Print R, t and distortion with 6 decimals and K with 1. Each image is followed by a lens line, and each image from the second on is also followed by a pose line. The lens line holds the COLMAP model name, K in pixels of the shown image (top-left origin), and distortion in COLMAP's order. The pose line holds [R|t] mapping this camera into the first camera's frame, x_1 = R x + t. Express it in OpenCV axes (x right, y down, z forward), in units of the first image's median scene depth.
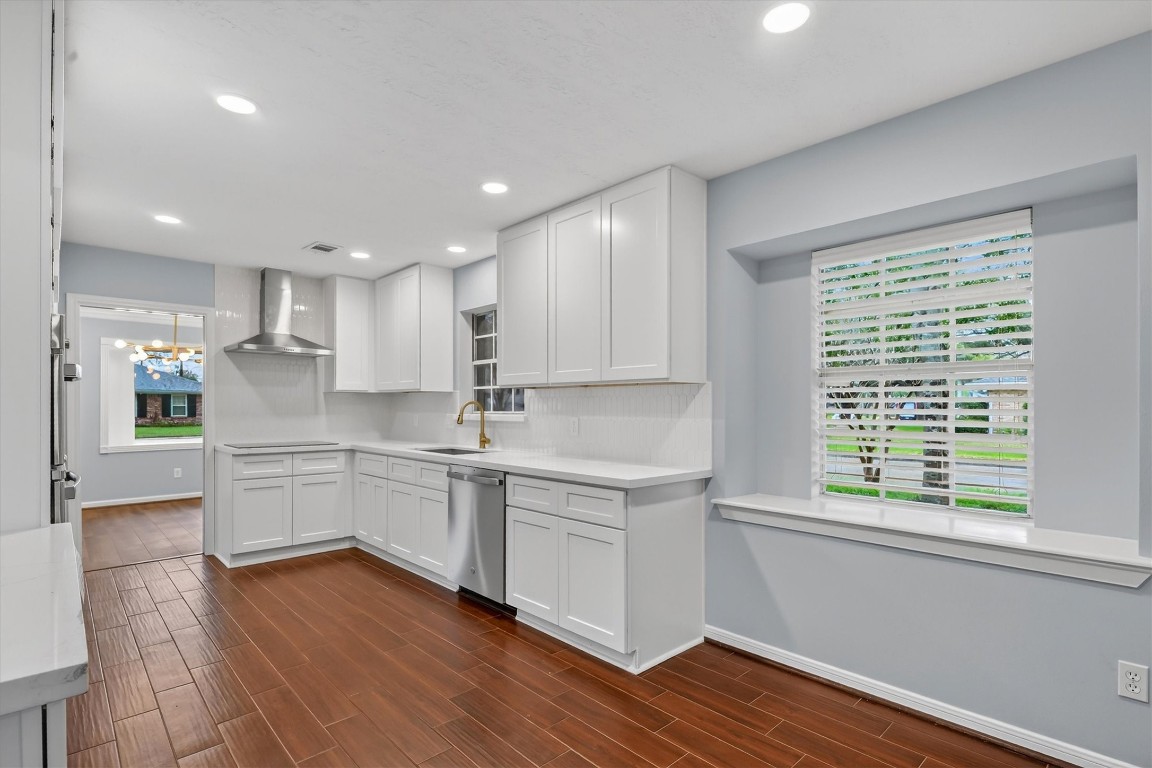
lens RADIAL K [[552.0, 0, 580.8], [0, 552.0, 398.7], [0, 0, 1]] dist [0.002948, -0.000268]
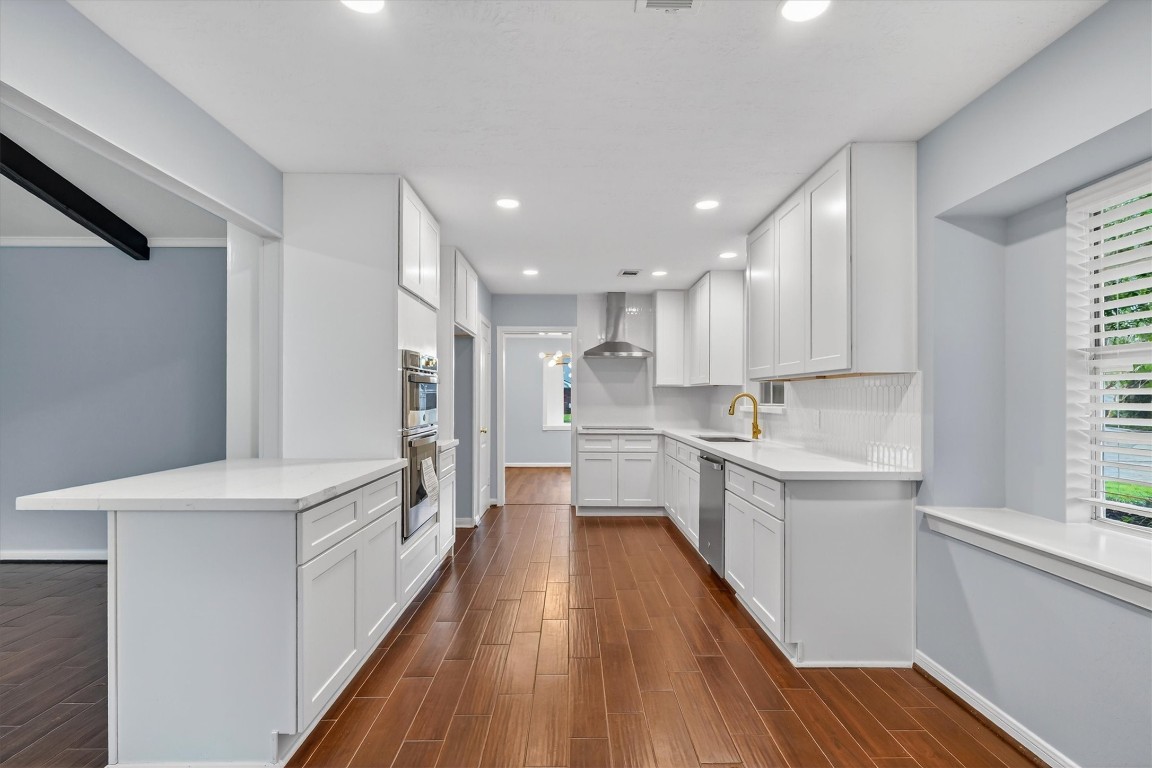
lens RADIAL K [[552.3, 0, 588.5], [0, 552.3, 384.4], [0, 0, 1]] dist [0.000171, -0.003808]
pose [[0.739759, -0.014465, -0.672716, 0.418055], [0.006197, 0.999873, -0.014685, 0.000395], [0.672843, 0.006695, 0.739755, 0.005420]]
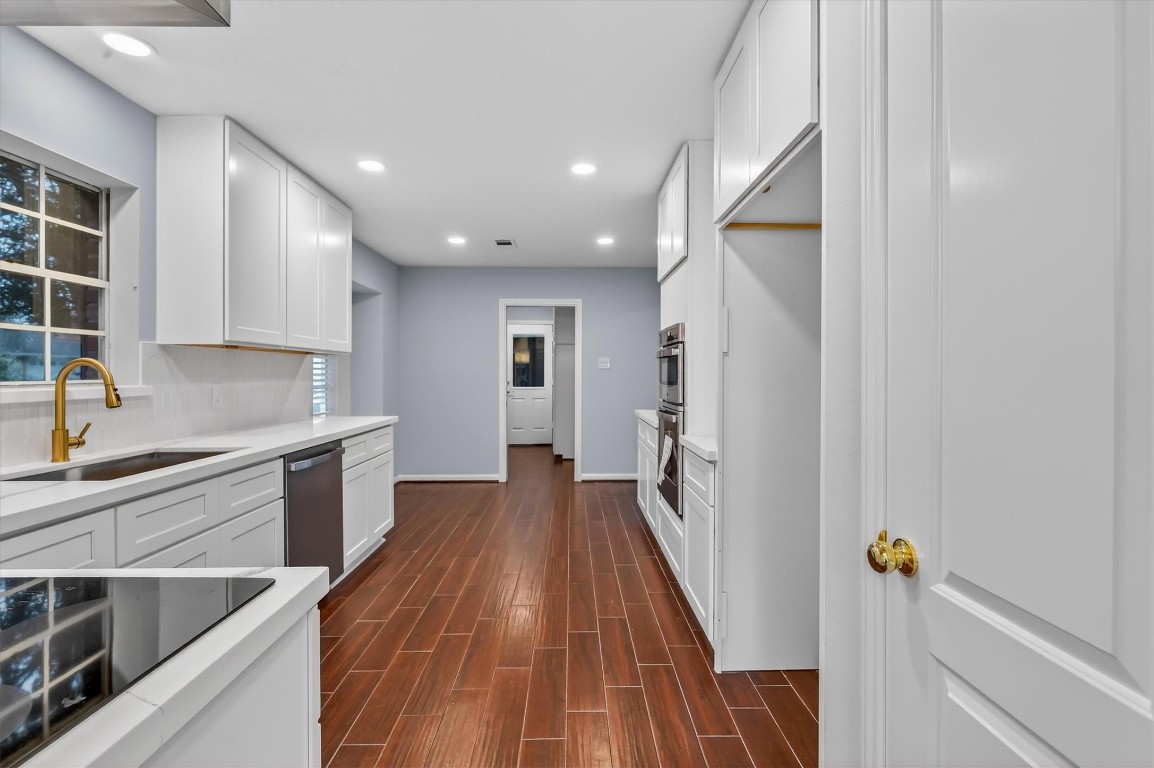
lens RADIAL K [[553.3, 0, 589.6], [0, 553.3, 384.4], [0, 0, 1]] dist [0.000171, -0.003808]
pose [[-0.744677, -0.004997, 0.667406, -1.139669], [-0.004437, 0.999987, 0.002537, 0.032028], [-0.667410, -0.001072, -0.744690, 1.465252]]
